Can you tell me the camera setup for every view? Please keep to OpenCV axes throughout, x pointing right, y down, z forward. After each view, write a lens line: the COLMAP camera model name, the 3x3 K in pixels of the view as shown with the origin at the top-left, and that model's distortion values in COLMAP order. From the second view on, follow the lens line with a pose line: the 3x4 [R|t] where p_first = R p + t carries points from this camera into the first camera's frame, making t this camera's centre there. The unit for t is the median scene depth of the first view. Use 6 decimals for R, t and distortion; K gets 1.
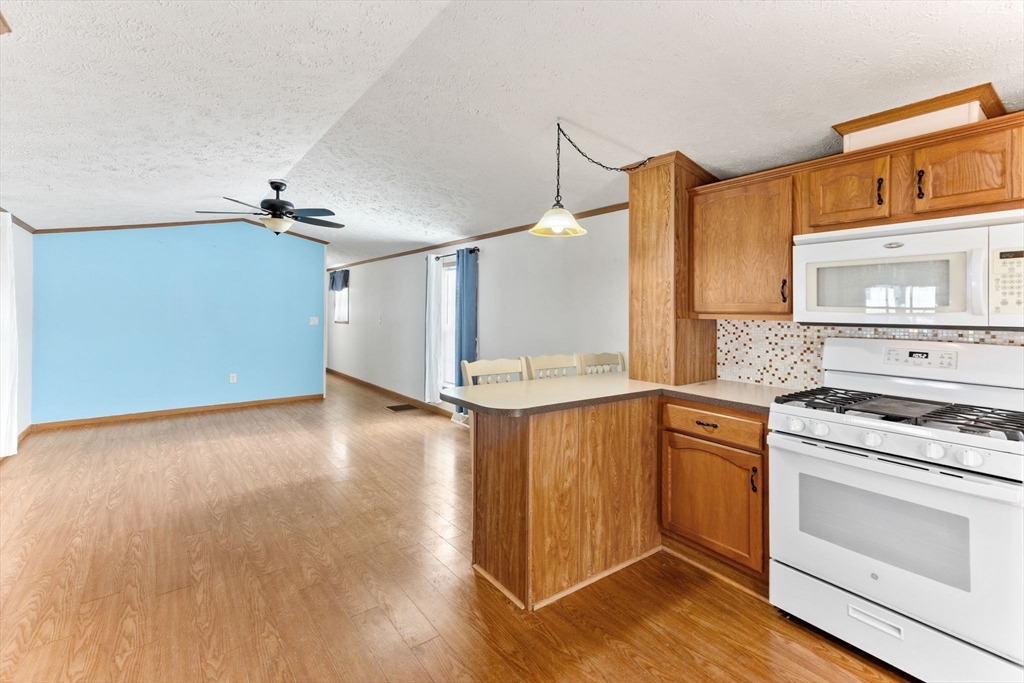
lens RADIAL K [[463.0, 0, 510.2], [0, 463.0, 308.4], [0, 0, 1]] dist [0.026263, -0.000412]
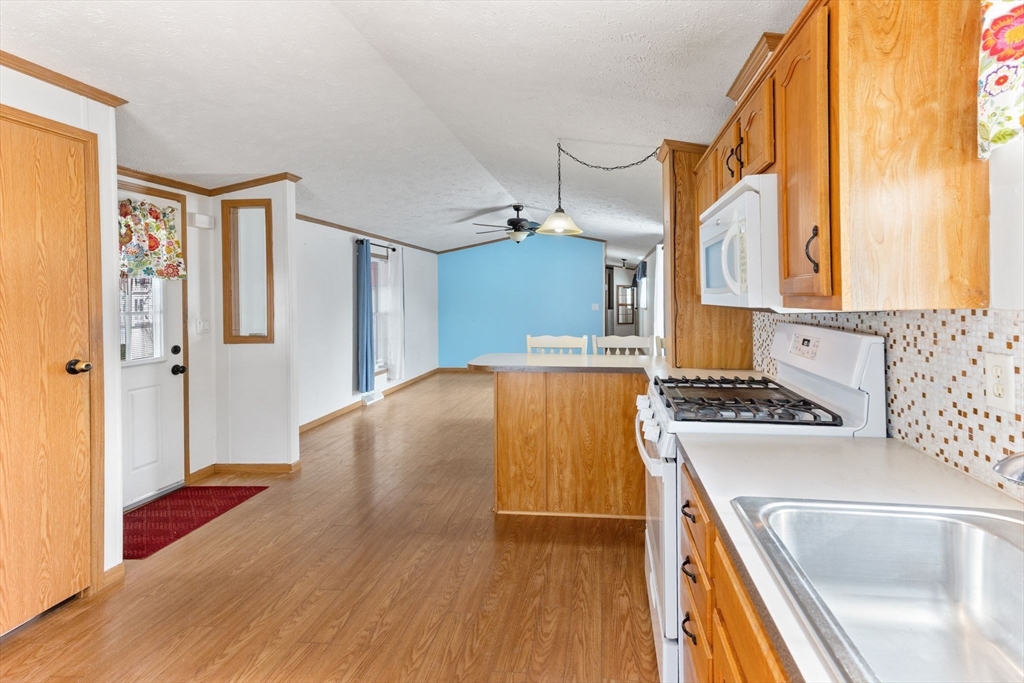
lens RADIAL K [[481.0, 0, 564.0], [0, 481.0, 298.8], [0, 0, 1]] dist [0.032317, -0.000141]
pose [[0.747110, -0.011606, -0.664599, 0.829209], [0.015609, 0.999878, 0.000087, 0.010343], [0.664517, -0.010438, 0.747200, 0.048111]]
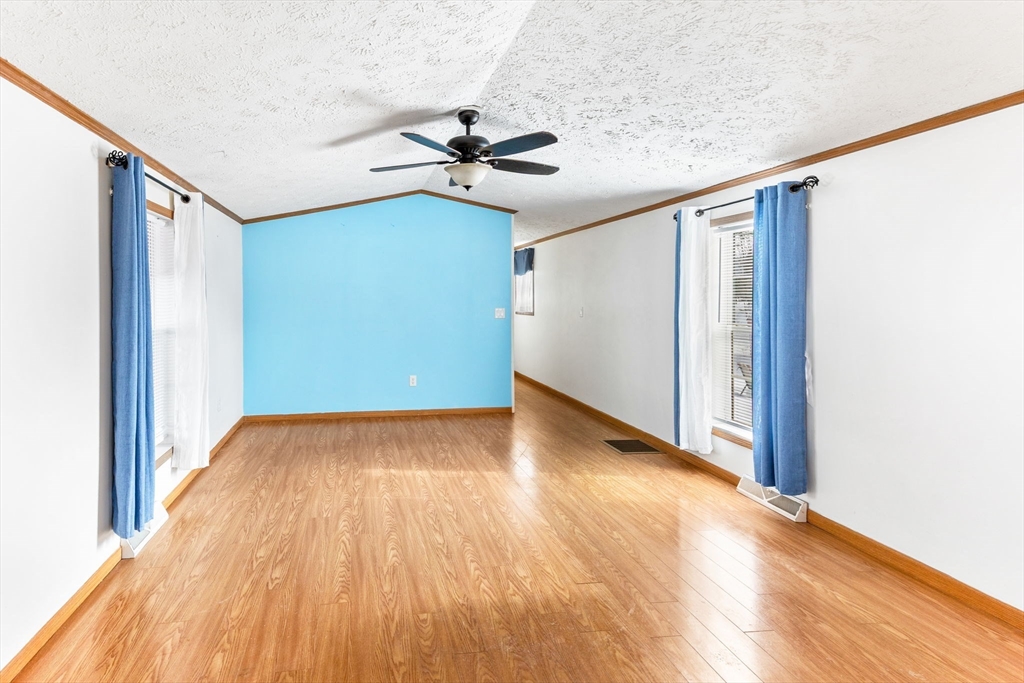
lens RADIAL K [[484.4, 0, 413.4], [0, 484.4, 297.9], [0, 0, 1]] dist [0.021441, 0.000171]
pose [[0.863315, -0.007027, -0.504616, -0.328220], [0.009733, 0.999949, 0.002727, -0.004769], [0.504571, -0.007266, 0.863340, 0.540416]]
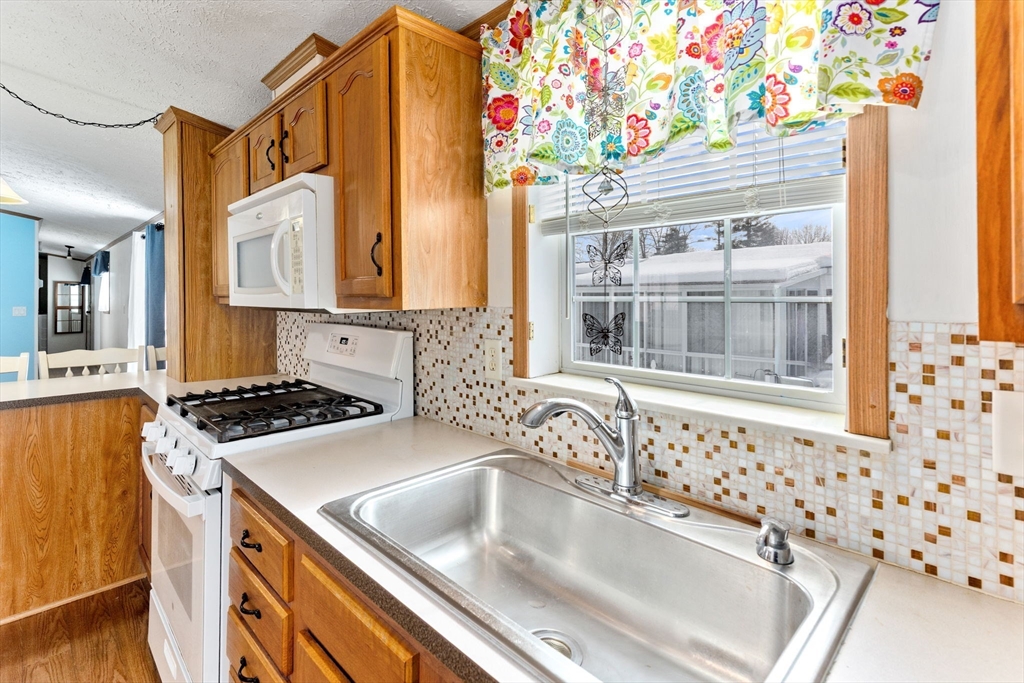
lens RADIAL K [[486.9, 0, 494.0], [0, 486.9, 296.8], [0, 0, 1]] dist [0.011362, -0.000035]
pose [[0.992262, -0.012034, 0.123575, 0.765876], [0.011238, 0.999911, 0.007141, 0.009103], [-0.123650, -0.005697, 0.992310, 0.039318]]
